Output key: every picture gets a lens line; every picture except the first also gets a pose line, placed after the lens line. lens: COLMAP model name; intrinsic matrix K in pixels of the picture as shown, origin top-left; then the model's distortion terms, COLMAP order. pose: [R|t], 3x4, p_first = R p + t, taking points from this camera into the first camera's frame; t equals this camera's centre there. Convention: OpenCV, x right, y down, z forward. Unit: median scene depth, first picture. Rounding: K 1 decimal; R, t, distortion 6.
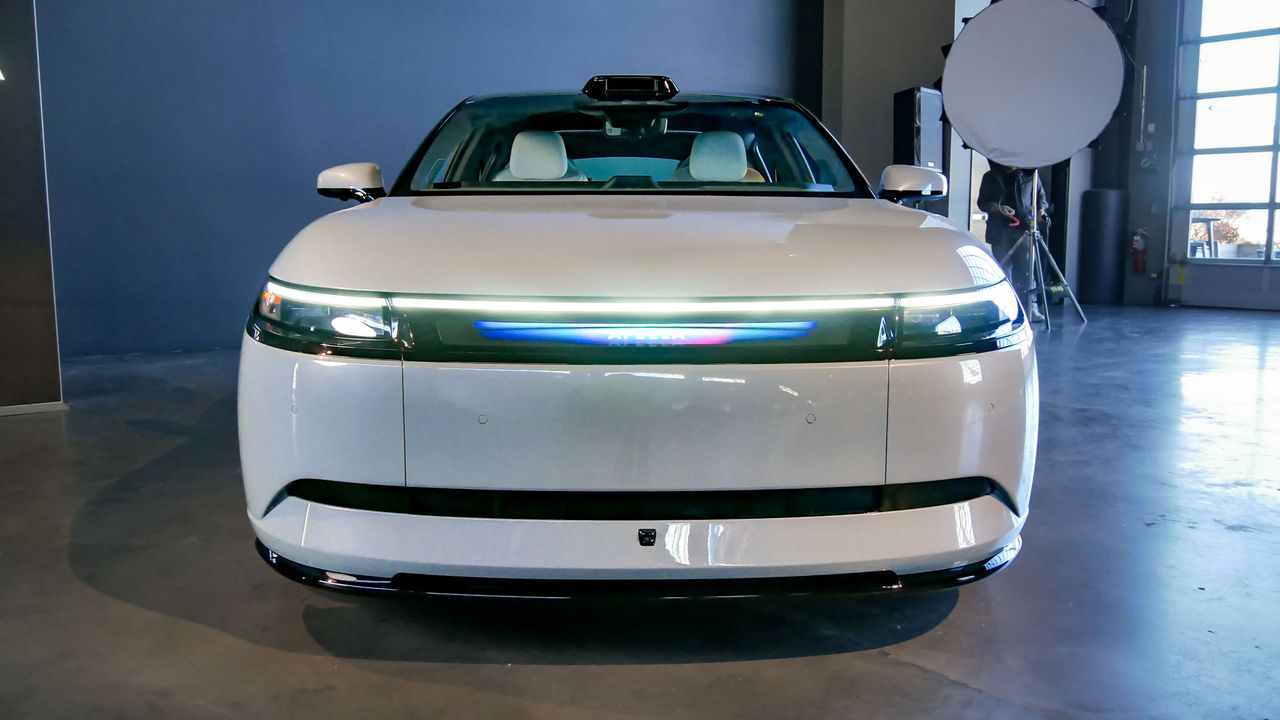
lens RADIAL K [[1048.4, 0, 640.0], [0, 1048.4, 360.0], [0, 0, 1]] dist [0.000315, 0.000879]
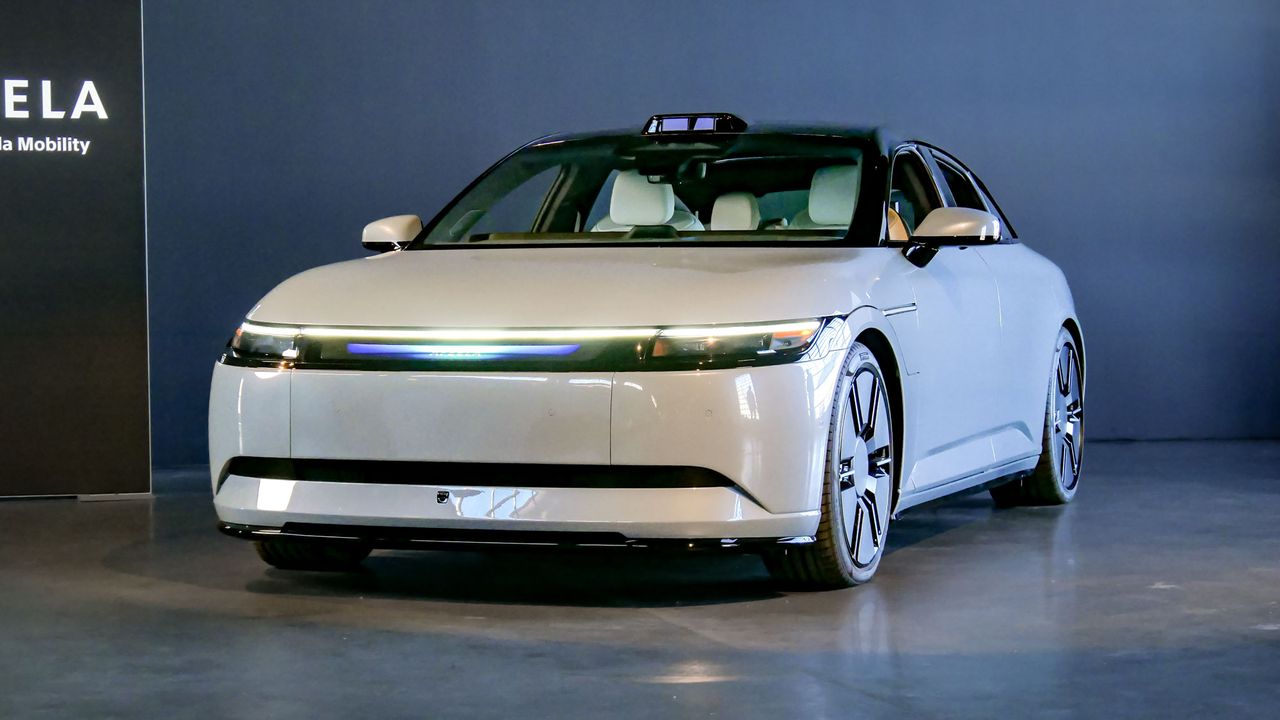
lens RADIAL K [[2582.7, 0, 640.0], [0, 2582.7, 360.0], [0, 0, 1]] dist [-0.029066, 0.128163]
pose [[0.931424, 0.004634, -0.363906, 1.274674], [-0.042223, 0.994543, -0.095404, 0.259438], [0.361478, 0.104227, 0.926537, -1.779916]]
